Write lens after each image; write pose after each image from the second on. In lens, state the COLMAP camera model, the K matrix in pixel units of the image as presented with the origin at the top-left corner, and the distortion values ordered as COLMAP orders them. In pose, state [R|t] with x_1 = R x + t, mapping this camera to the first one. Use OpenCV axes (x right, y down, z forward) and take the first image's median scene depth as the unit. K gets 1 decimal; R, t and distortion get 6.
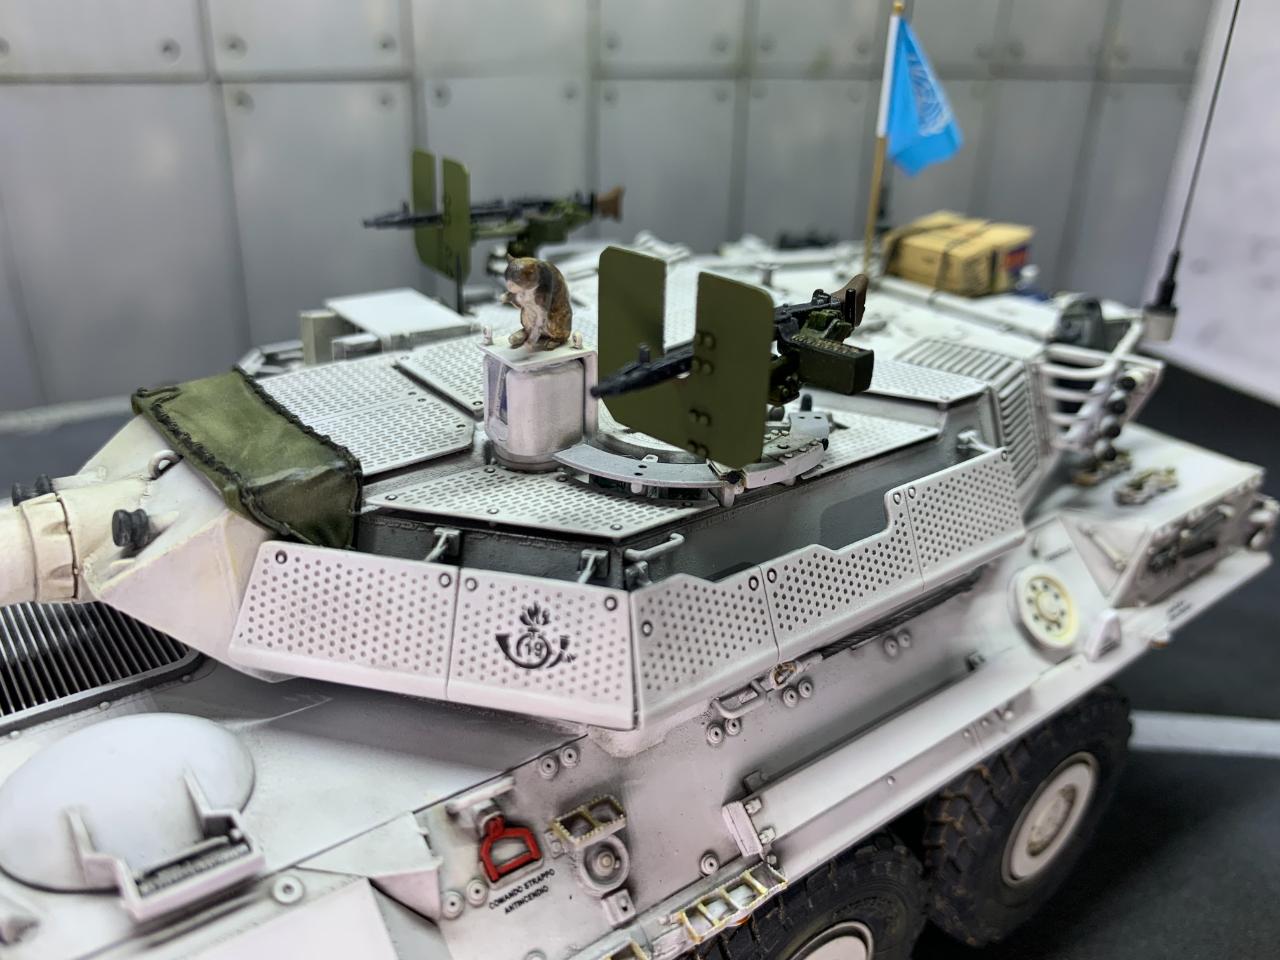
lens RADIAL K [[1046.2, 0, 643.9], [0, 1046.2, 458.8], [0, 0, 1]] dist [0.005016, -0.138263]
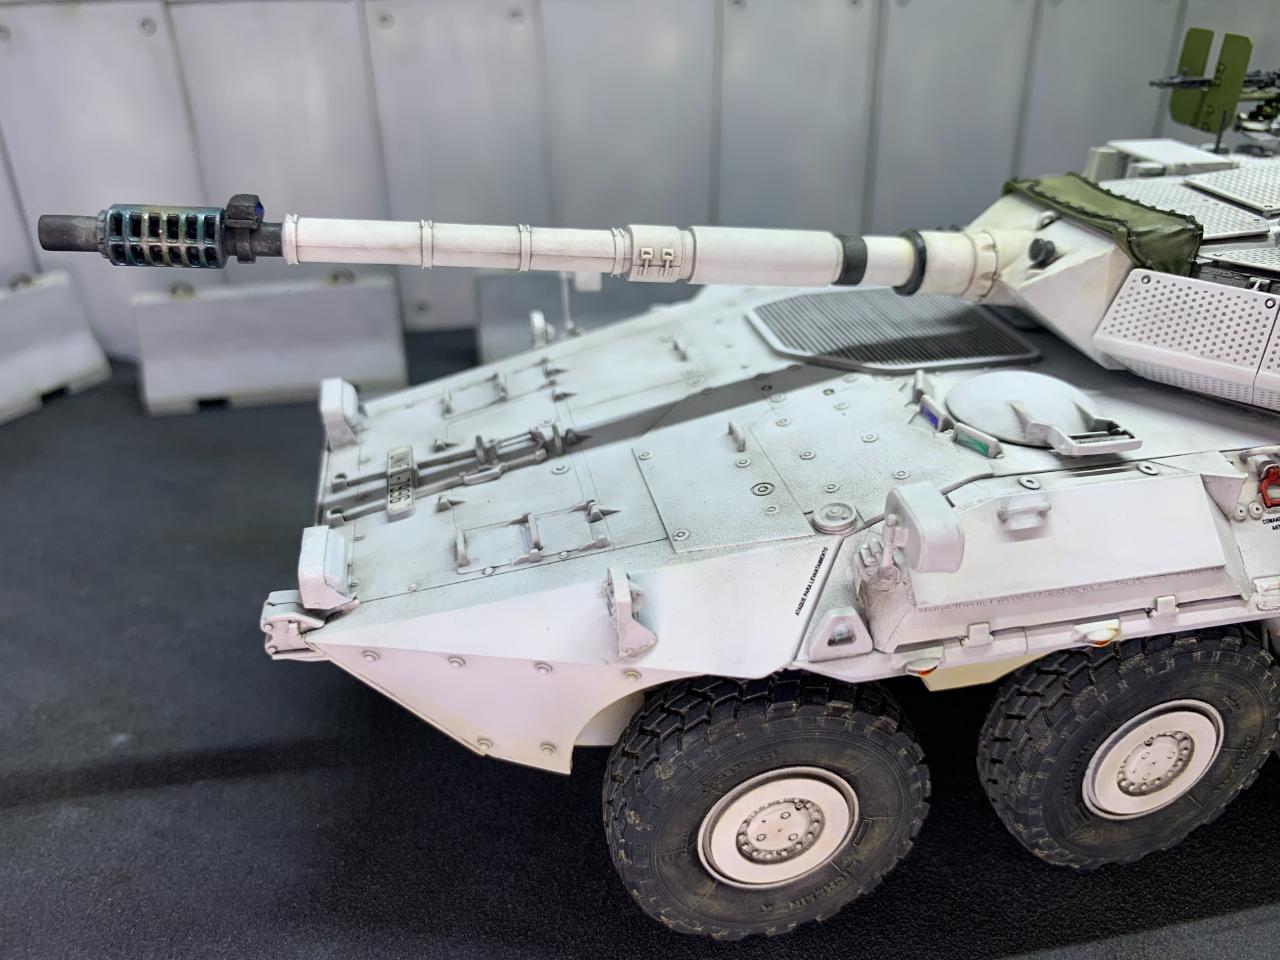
lens RADIAL K [[1034.0, 0, 654.9], [0, 1034.0, 463.9], [0, 0, 1]] dist [-0.013743, -0.006235]
pose [[0.902462, 0.176148, -0.393109, -0.363896], [-0.149054, 0.983892, 0.098689, 0.325768], [0.404161, -0.030469, 0.914180, -0.692805]]
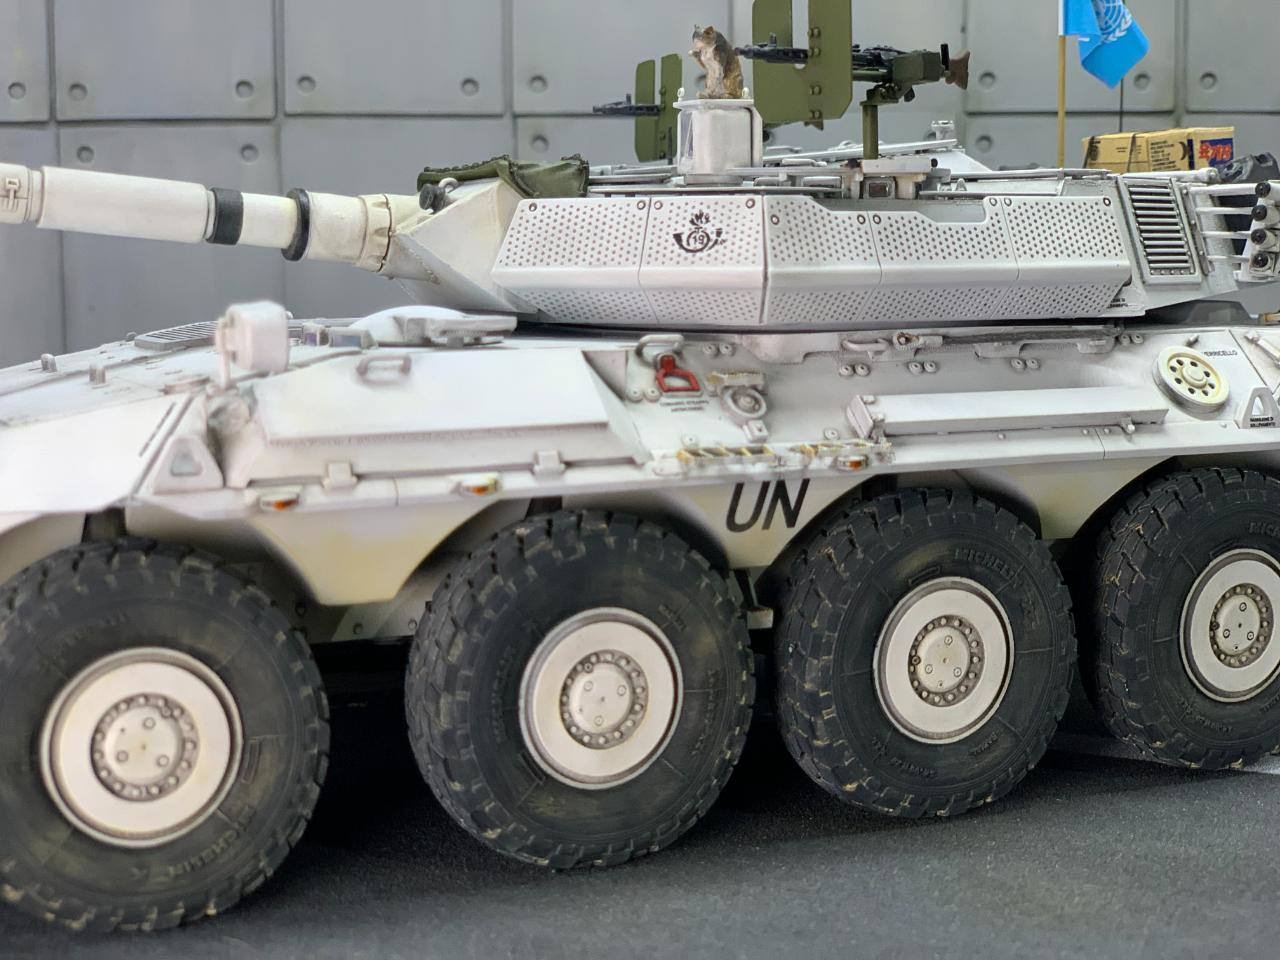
lens RADIAL K [[2004.3, 0, 640.0], [0, 2004.3, 480.0], [0, 0, 1]] dist [-0.068095, 0.143325]
pose [[0.976696, -0.024407, -0.213235, 0.395629], [-0.044422, 0.949012, -0.312094, 1.353452], [0.209980, 0.314293, 0.925812, -1.472326]]
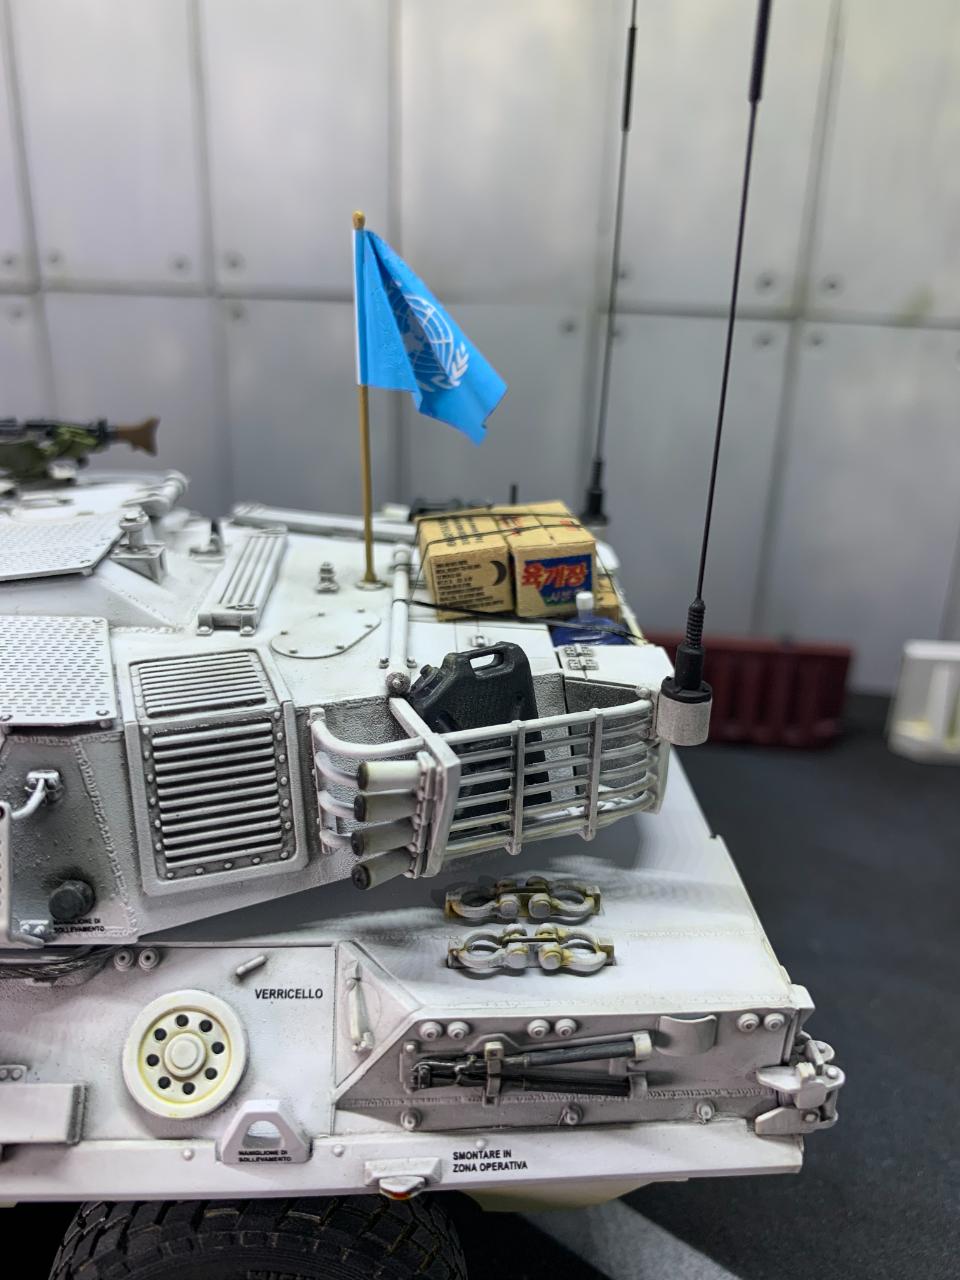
lens RADIAL K [[1034.0, 0, 573.9], [0, 1034.0, 640.7], [0, 0, 1]] dist [-0.013743, -0.006235]
pose [[0.835506, 0.203457, -0.510427, 1.334784], [-0.227268, 0.973699, 0.016108, -0.295317], [0.500279, 0.102546, 0.859770, 0.764531]]
